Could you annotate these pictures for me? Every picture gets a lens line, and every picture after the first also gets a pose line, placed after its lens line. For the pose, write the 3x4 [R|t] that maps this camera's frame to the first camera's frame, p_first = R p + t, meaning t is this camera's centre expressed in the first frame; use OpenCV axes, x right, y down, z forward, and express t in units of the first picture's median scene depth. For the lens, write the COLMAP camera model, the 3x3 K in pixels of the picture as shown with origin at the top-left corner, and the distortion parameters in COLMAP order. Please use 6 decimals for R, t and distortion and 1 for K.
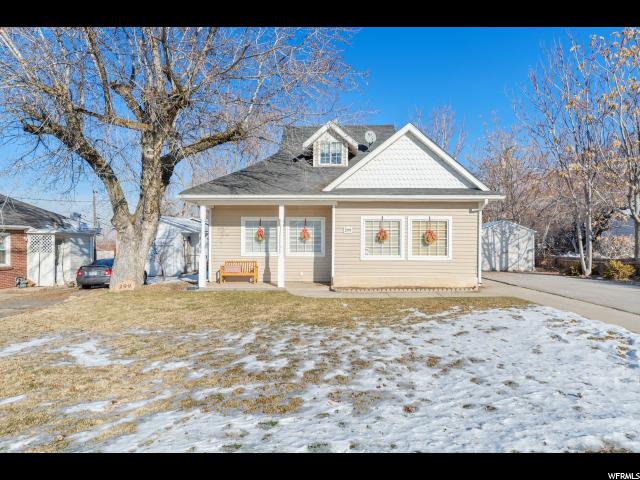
lens RADIAL K [[414.9, 0, 322.3], [0, 414.9, 240.1], [0, 0, 1]] dist [0.007302, -0.003395]
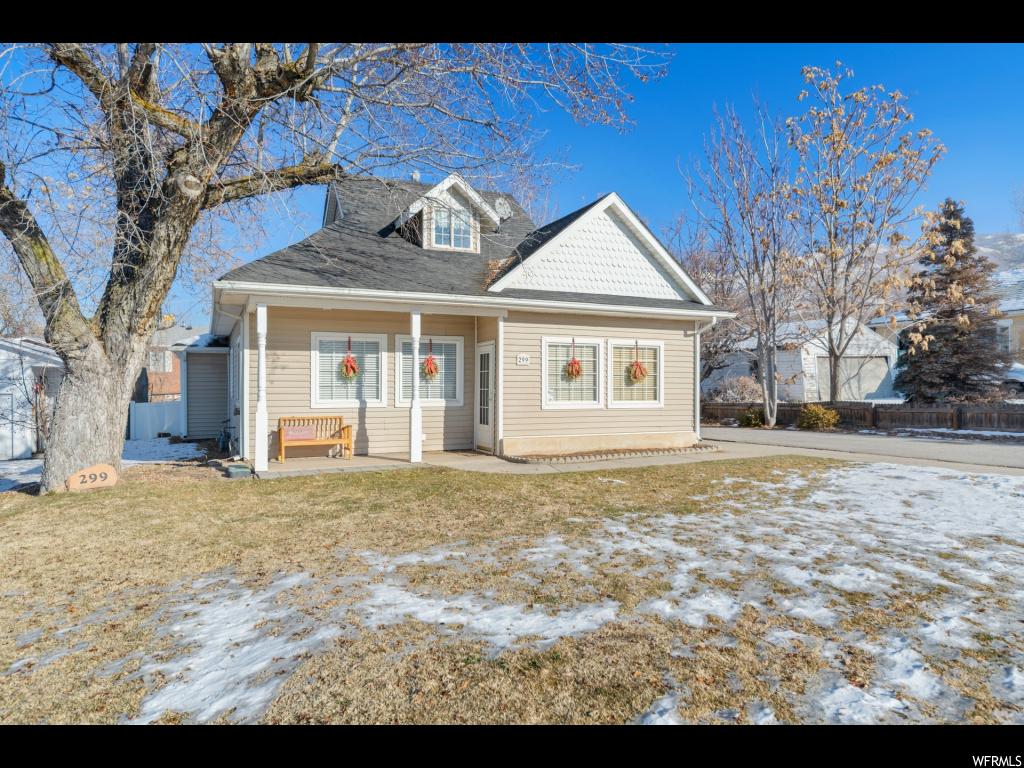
lens RADIAL K [[663.8, 0, 514.7], [0, 663.8, 382.4], [0, 0, 1]] dist [0.007302, -0.003395]
pose [[0.895720, -0.000951, 0.444618, -0.369951], [0.004764, 0.999961, -0.007459, 0.015592], [-0.444594, 0.008799, 0.895689, 0.154291]]
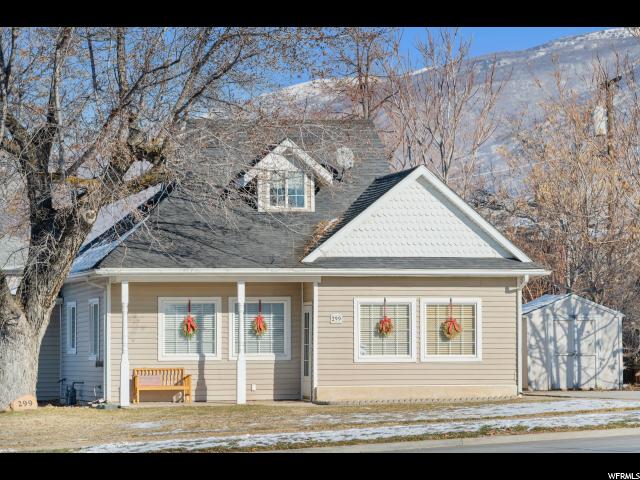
lens RADIAL K [[2668.4, 0, 319.6], [0, 2668.4, 240.3], [0, 0, 1]] dist [0.107157, 0.000000]
pose [[0.968687, 0.001549, 0.248278, -1.049985], [0.007892, 0.999283, -0.037028, 0.009772], [-0.248158, 0.037828, 0.967981, -3.231932]]
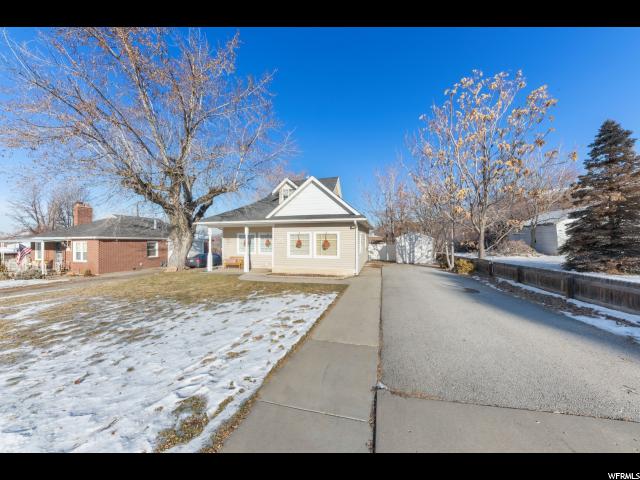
lens RADIAL K [[220.6, 0, 322.0], [0, 220.6, 241.0], [0, 0, 1]] dist [0.004460, -0.001797]
pose [[0.970466, -0.002749, -0.241220, 0.450718], [0.003399, 0.999992, 0.002280, -0.022043], [0.241212, -0.003033, 0.970468, 0.147149]]
